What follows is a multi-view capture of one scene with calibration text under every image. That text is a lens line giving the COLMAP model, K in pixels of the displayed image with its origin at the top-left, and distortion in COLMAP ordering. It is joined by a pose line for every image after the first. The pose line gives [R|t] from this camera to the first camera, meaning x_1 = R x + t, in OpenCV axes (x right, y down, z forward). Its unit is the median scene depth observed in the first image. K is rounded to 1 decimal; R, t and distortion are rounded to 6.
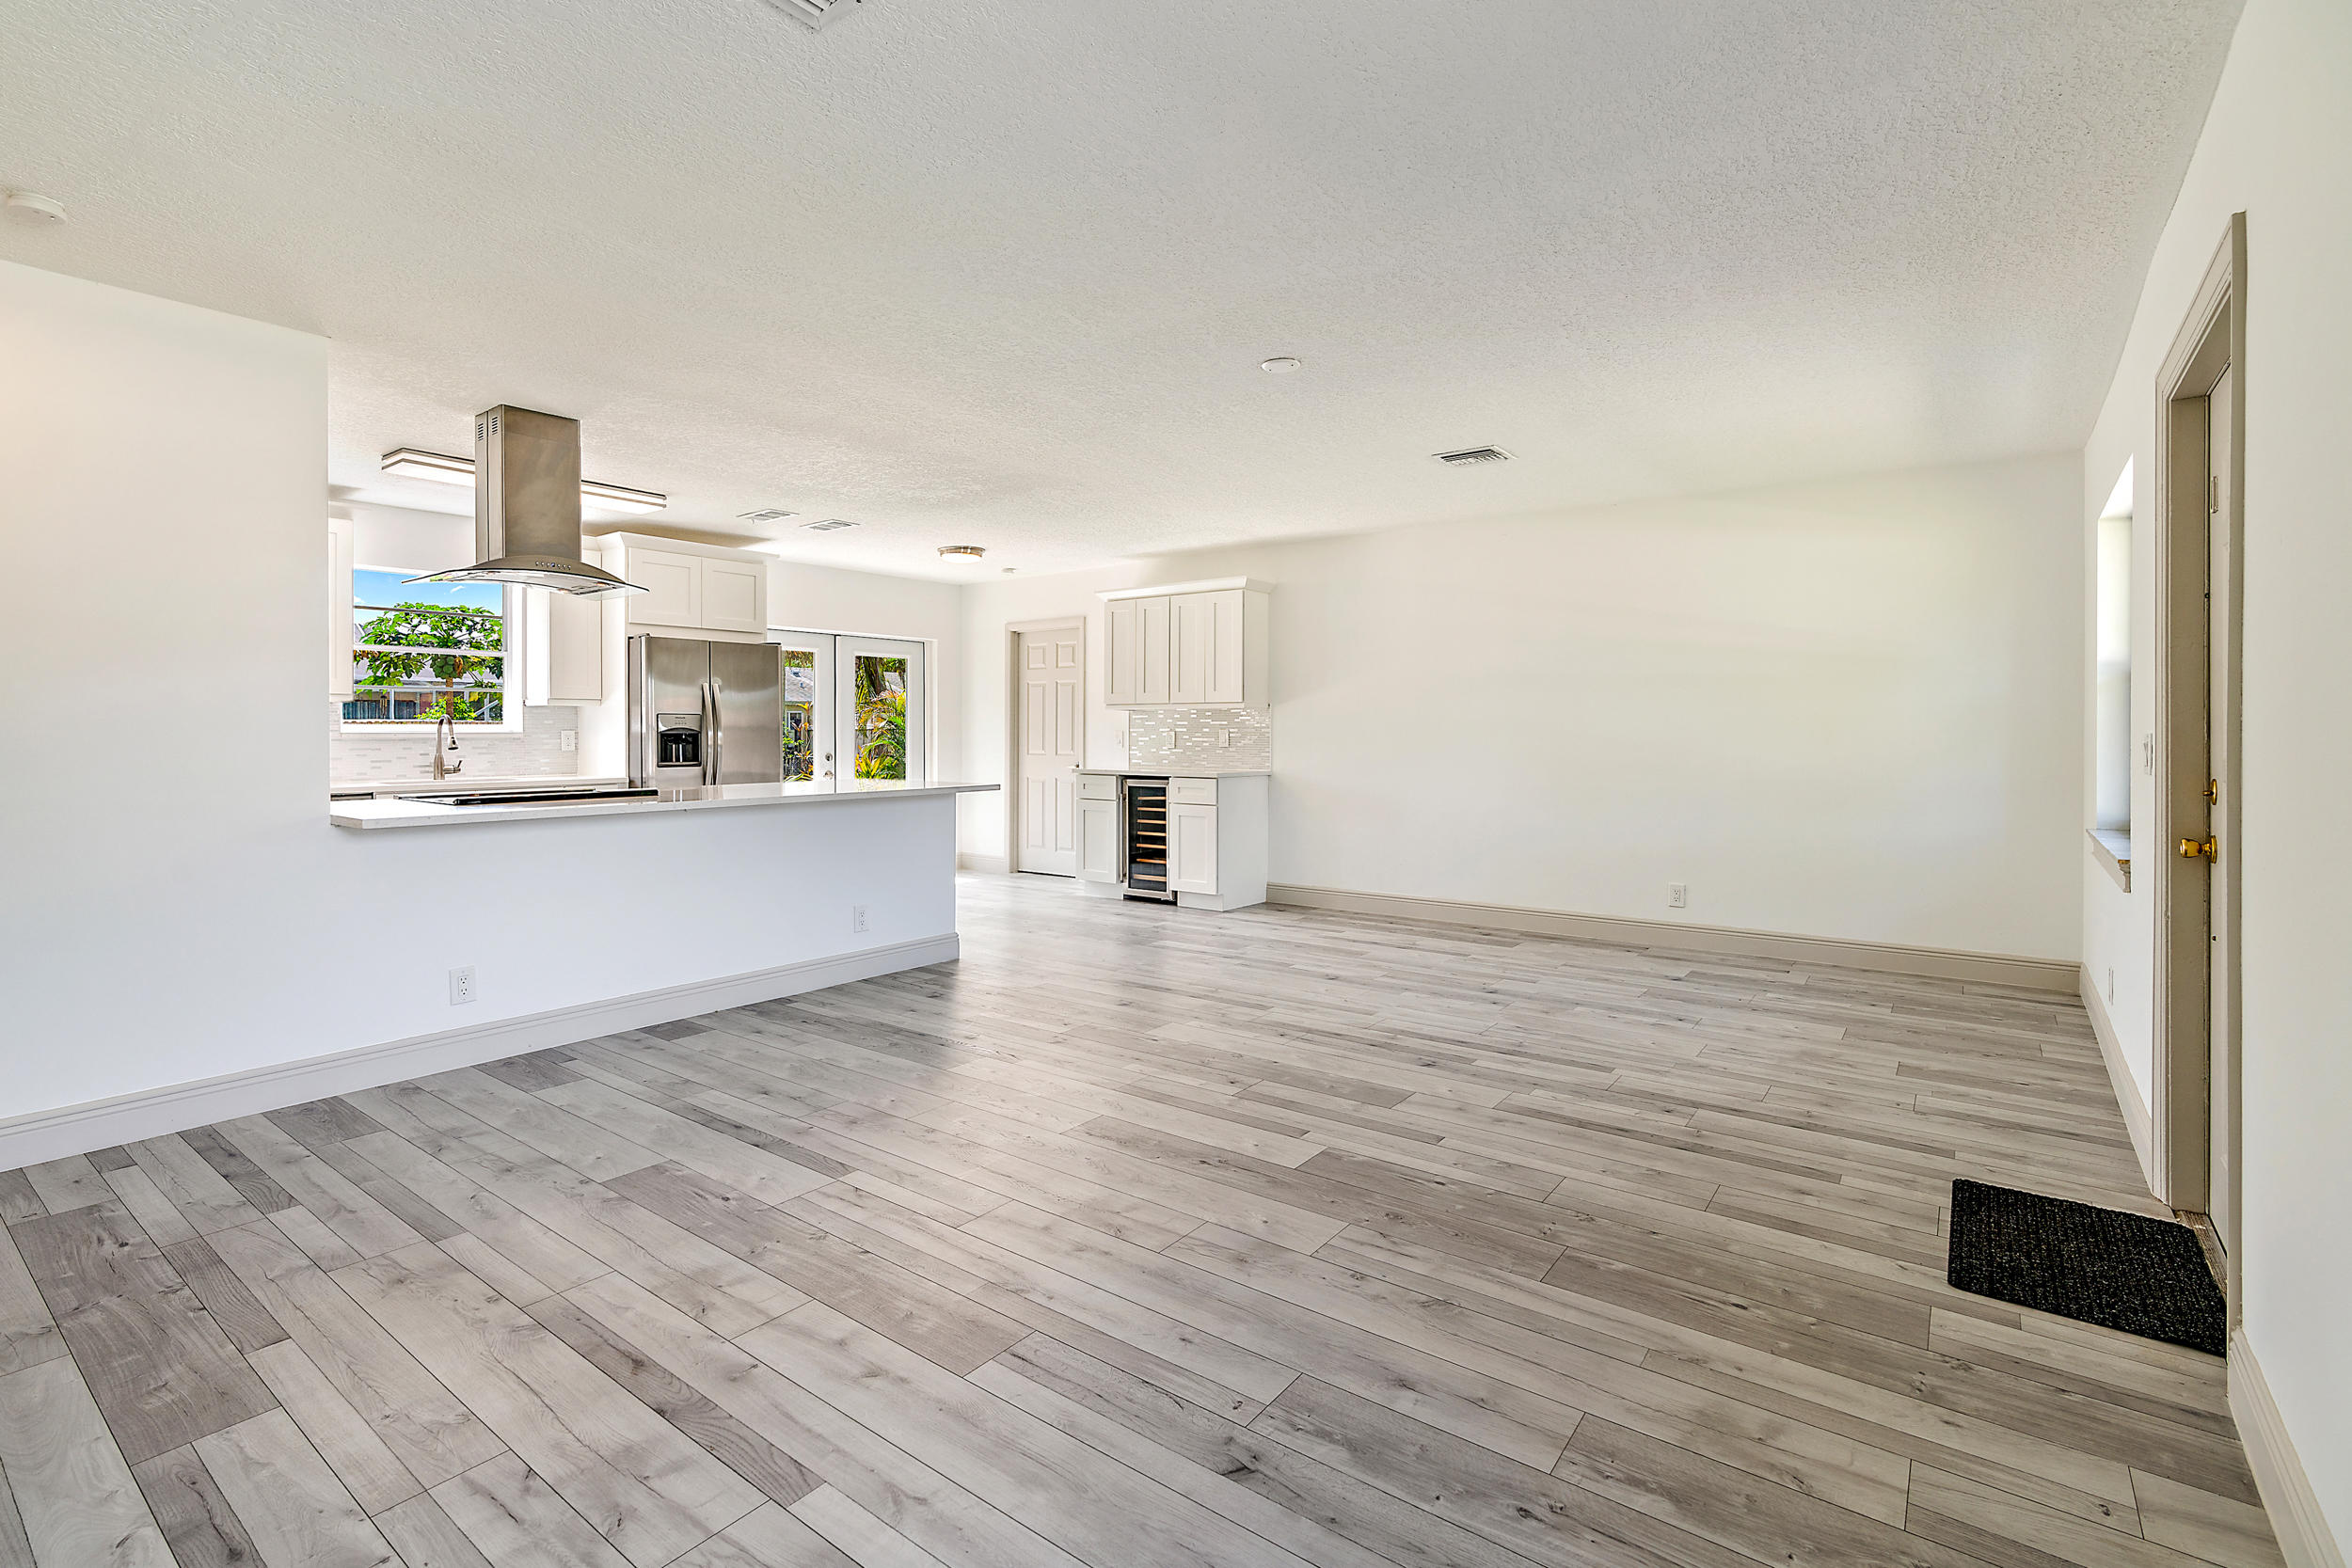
lens RADIAL K [[1074.5, 0, 1170.7], [0, 1074.5, 737.6], [0, 0, 1]] dist [-0.017871, 0.007427]
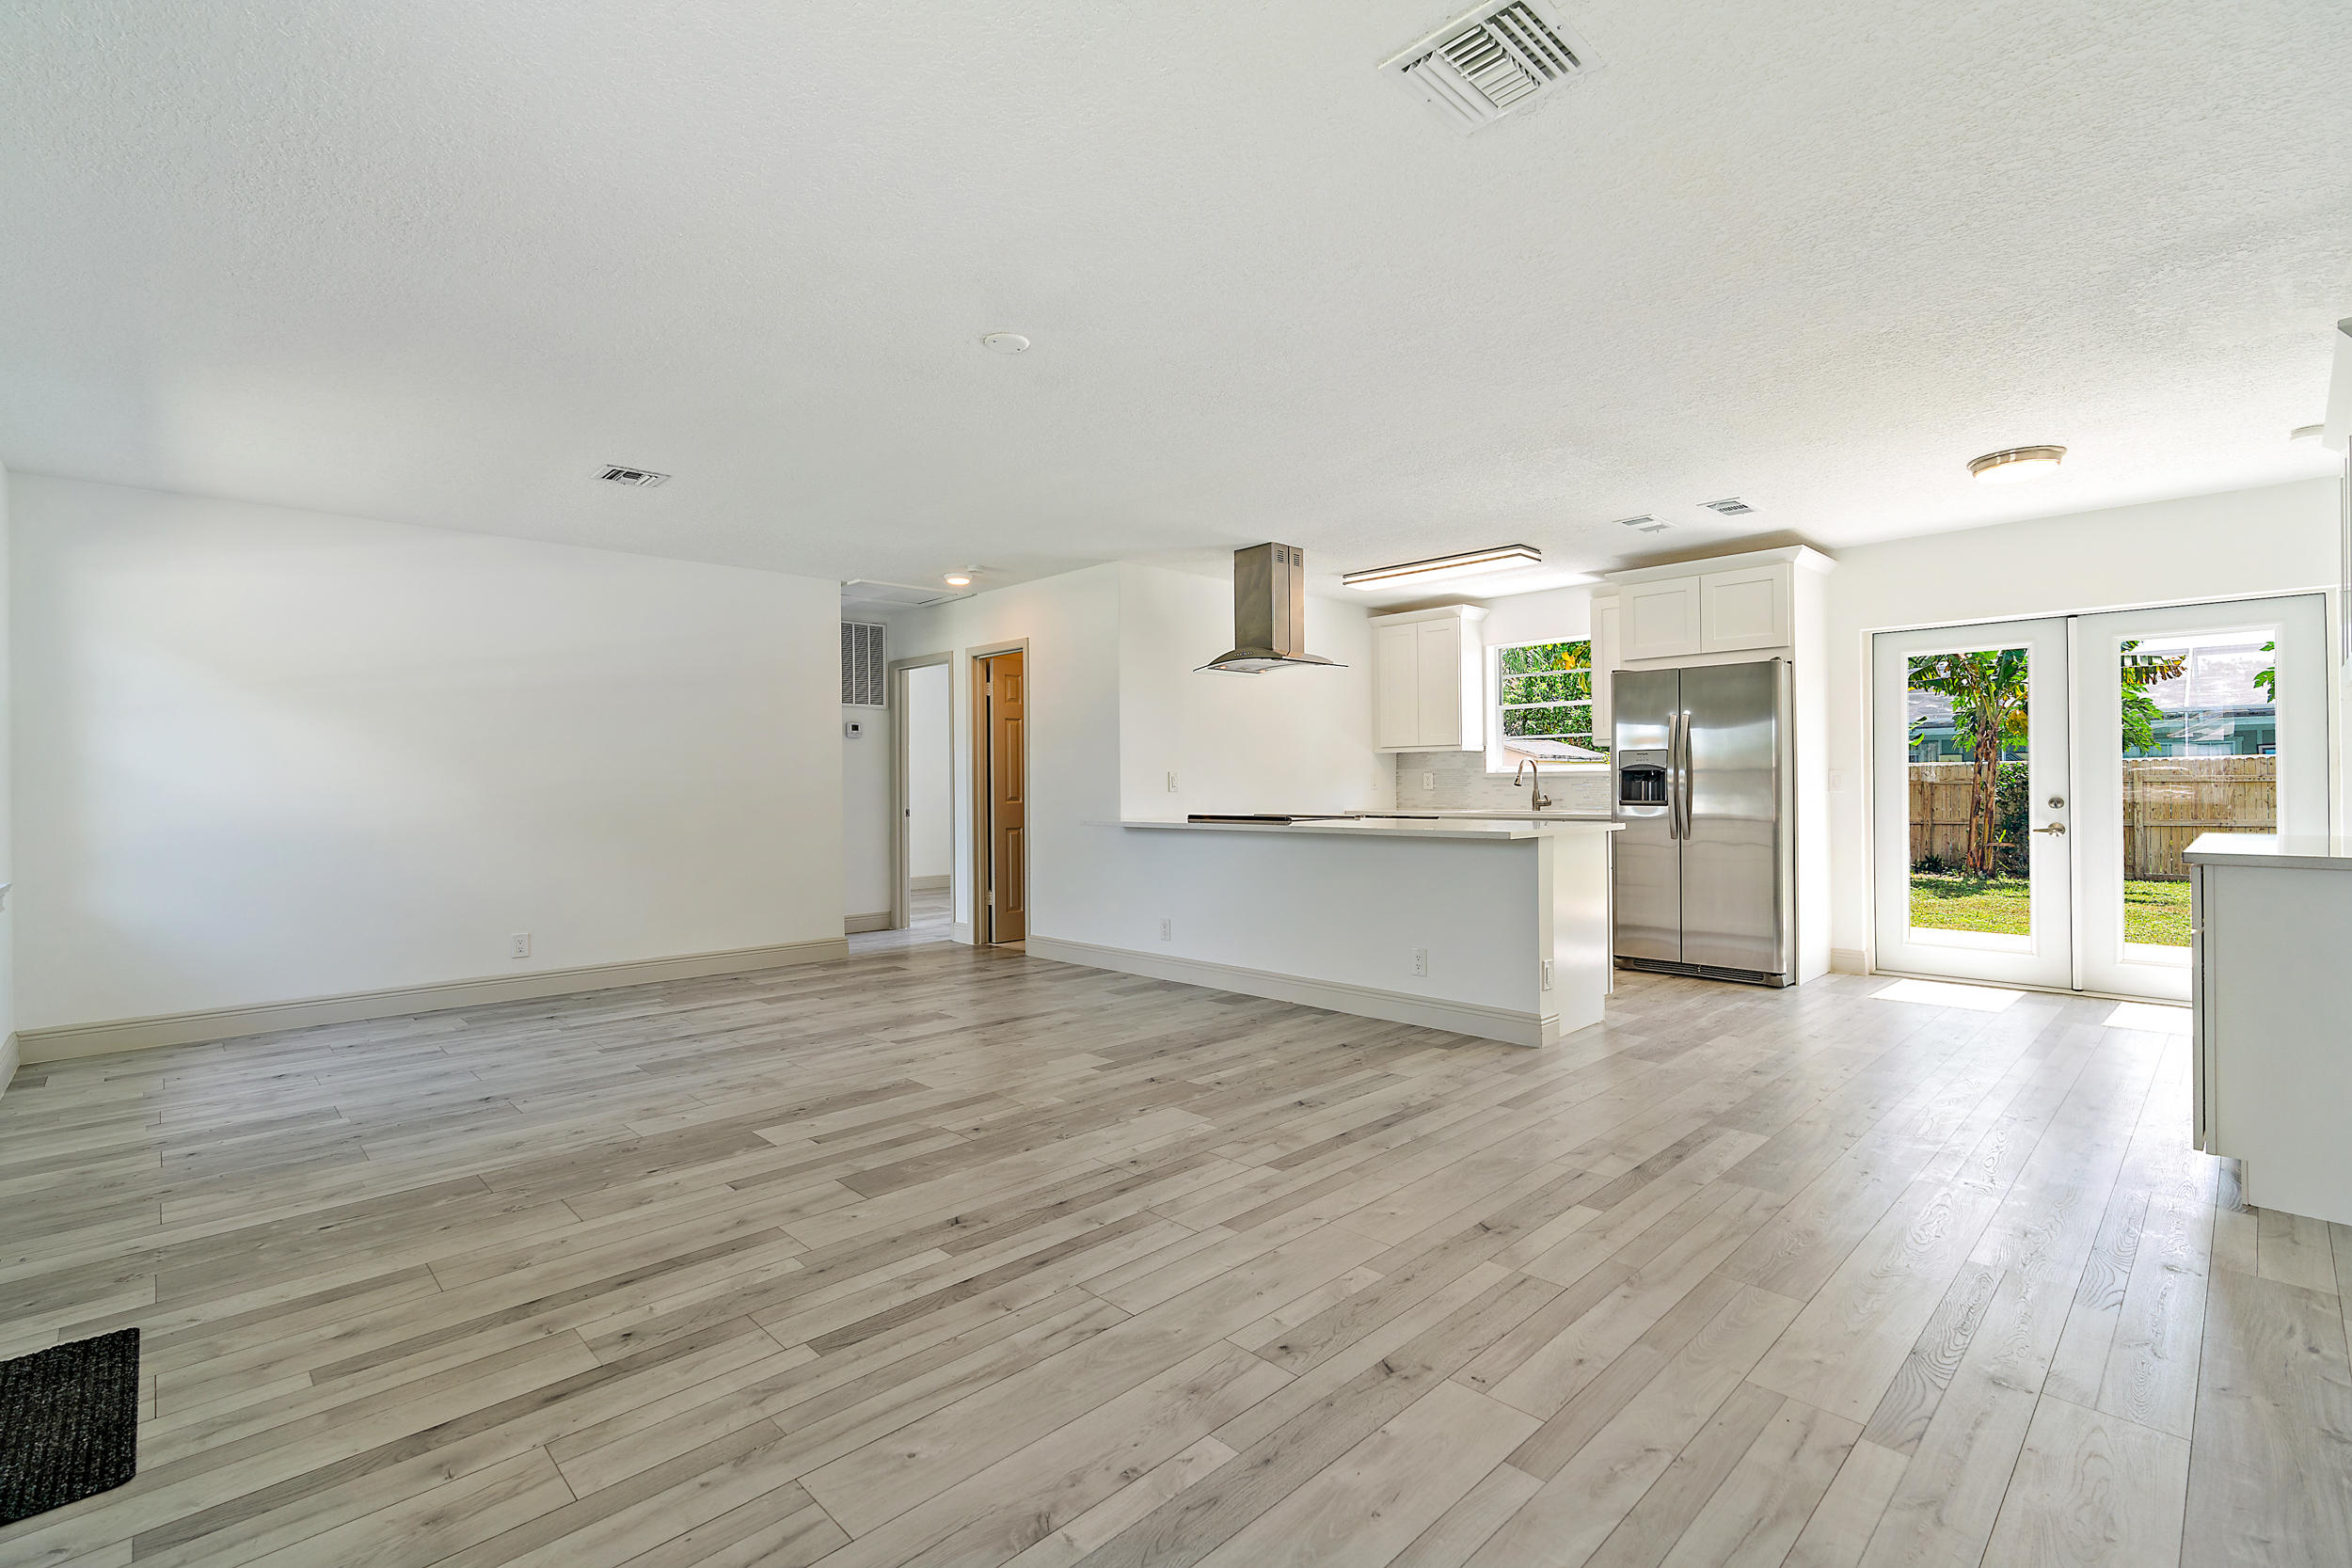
lens RADIAL K [[1061.0, 0, 1168.1], [0, 1061.0, 775.4], [0, 0, 1]] dist [-0.013616, 0.004766]
pose [[-0.156145, -0.006602, -0.987712, 1.046481], [0.002881, 0.999970, -0.007139, 0.010911], [0.987730, -0.003960, -0.156121, 1.418344]]
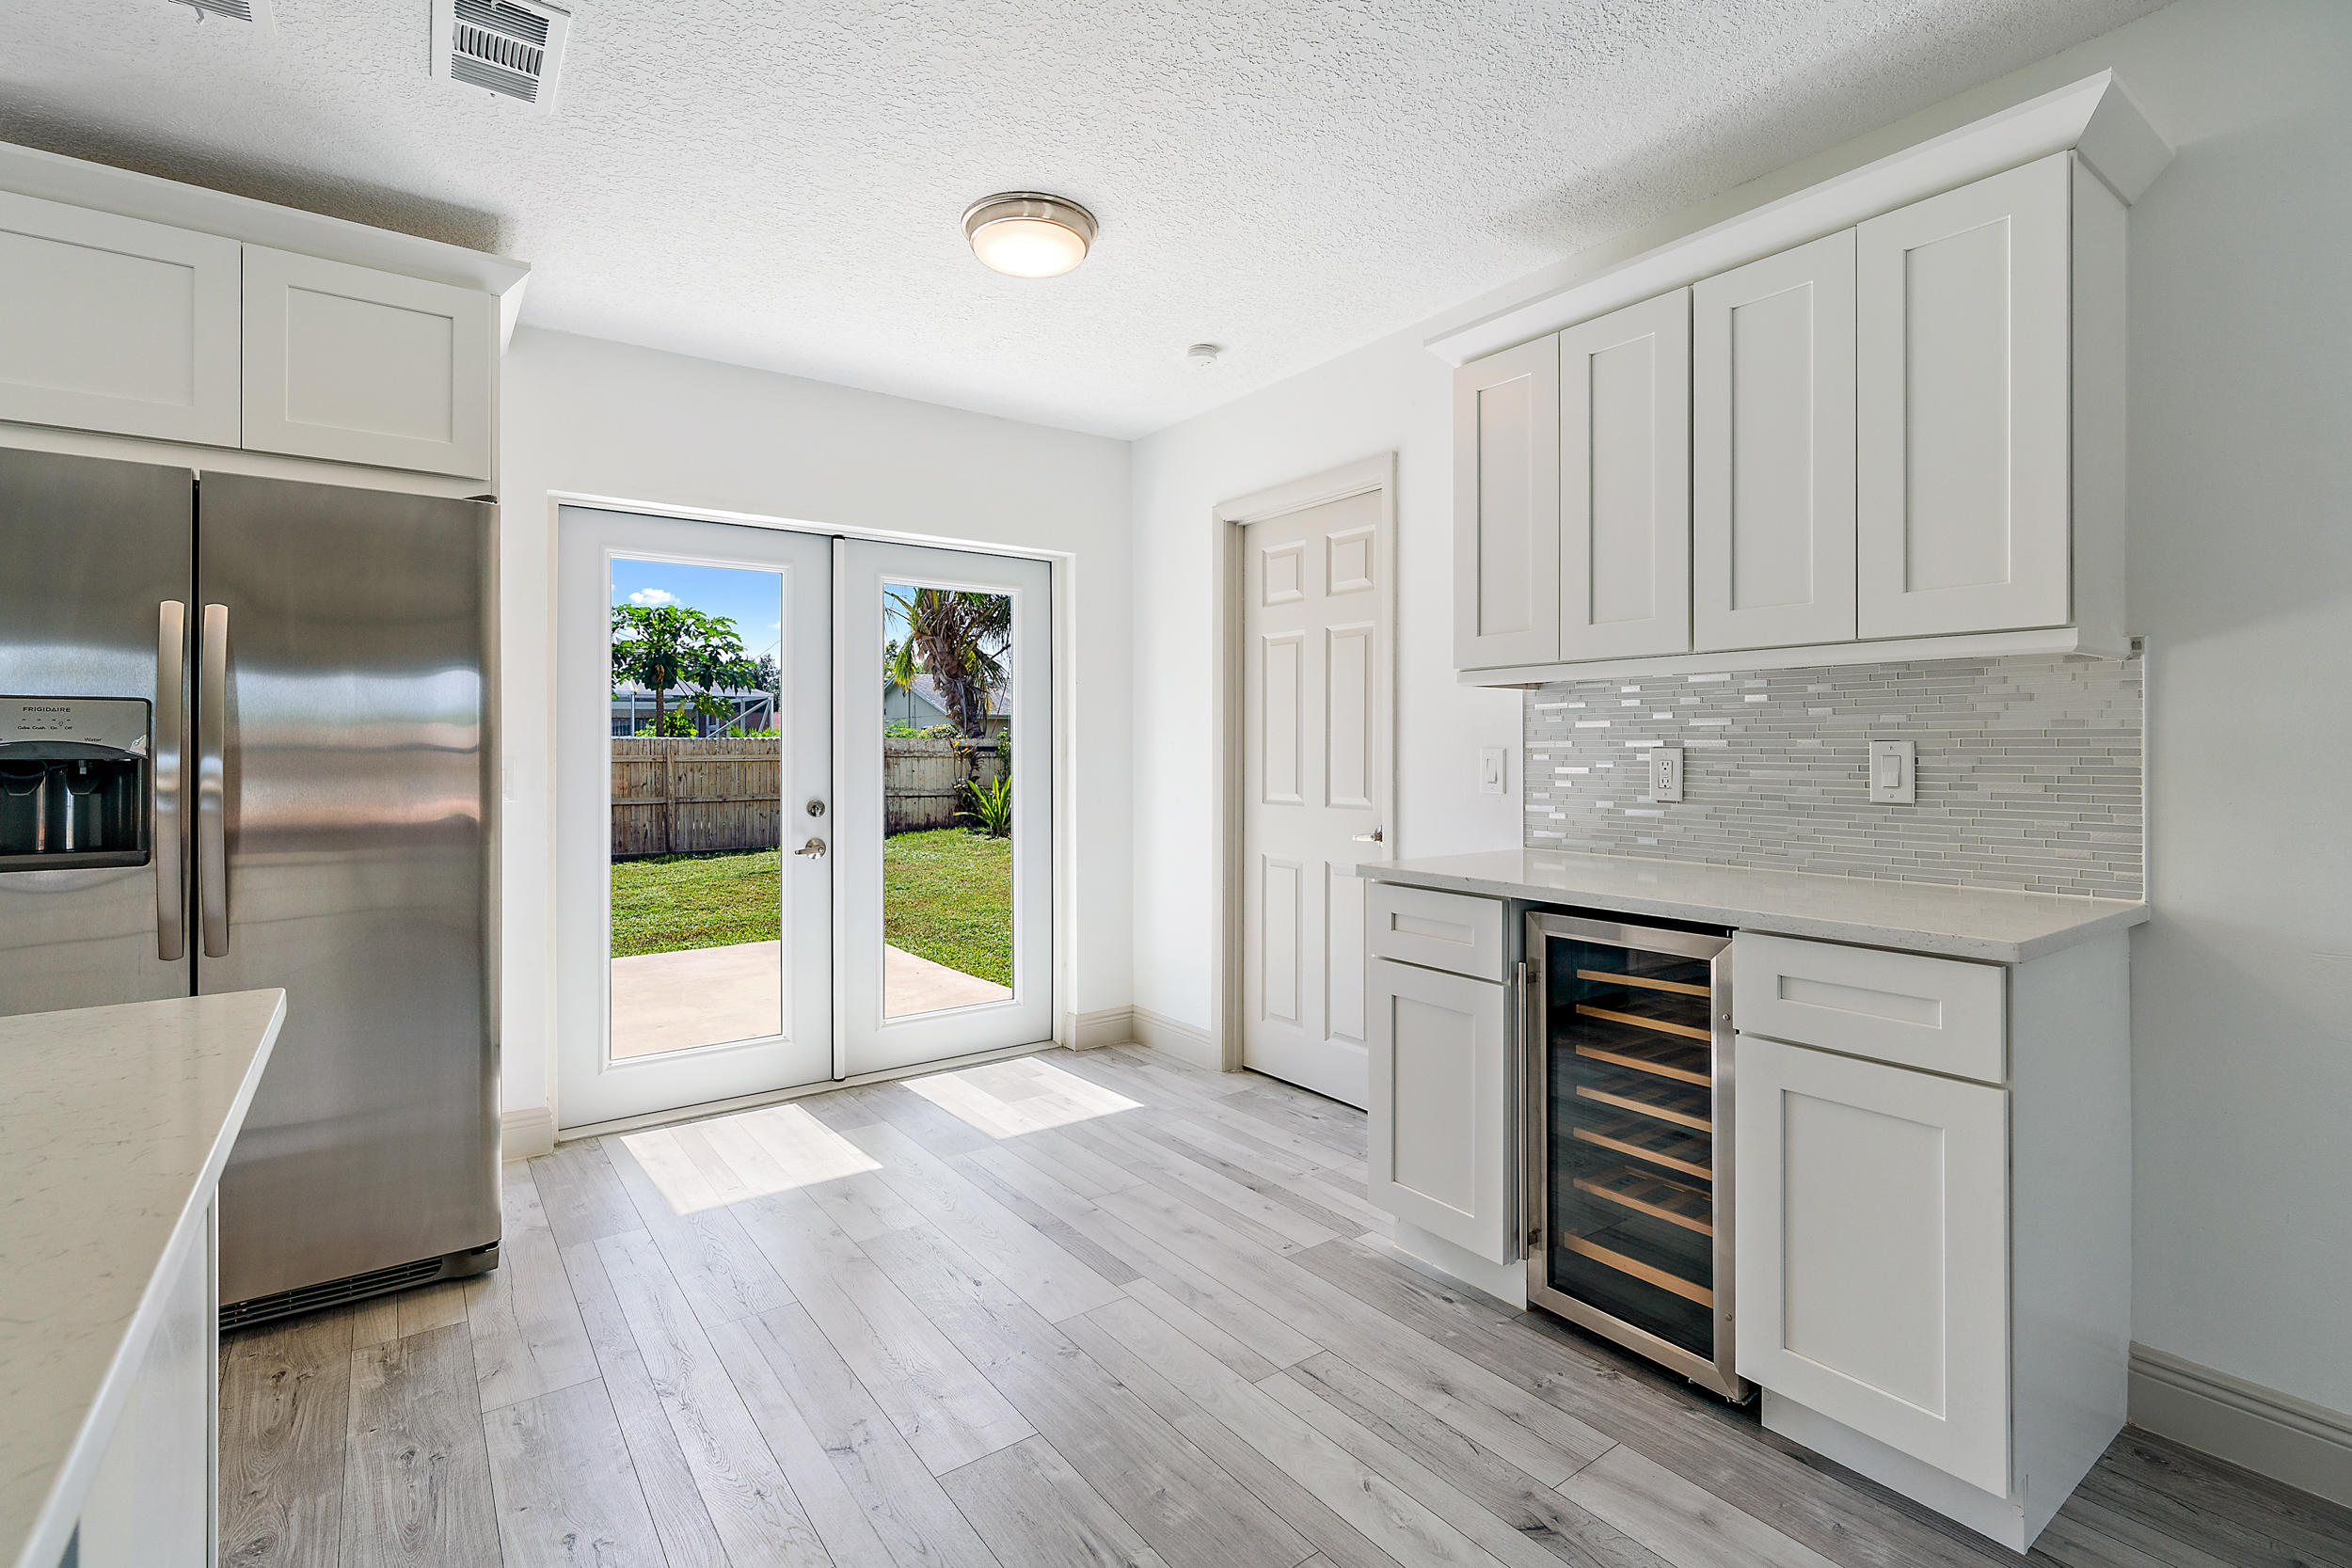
lens RADIAL K [[1074.5, 0, 1170.7], [0, 1074.5, 737.6], [0, 0, 1]] dist [-0.017871, 0.007427]
pose [[0.957413, -0.005394, -0.288670, -0.118838], [0.000889, 0.999876, -0.015735, -0.010553], [0.288719, 0.014808, 0.957299, 1.555751]]
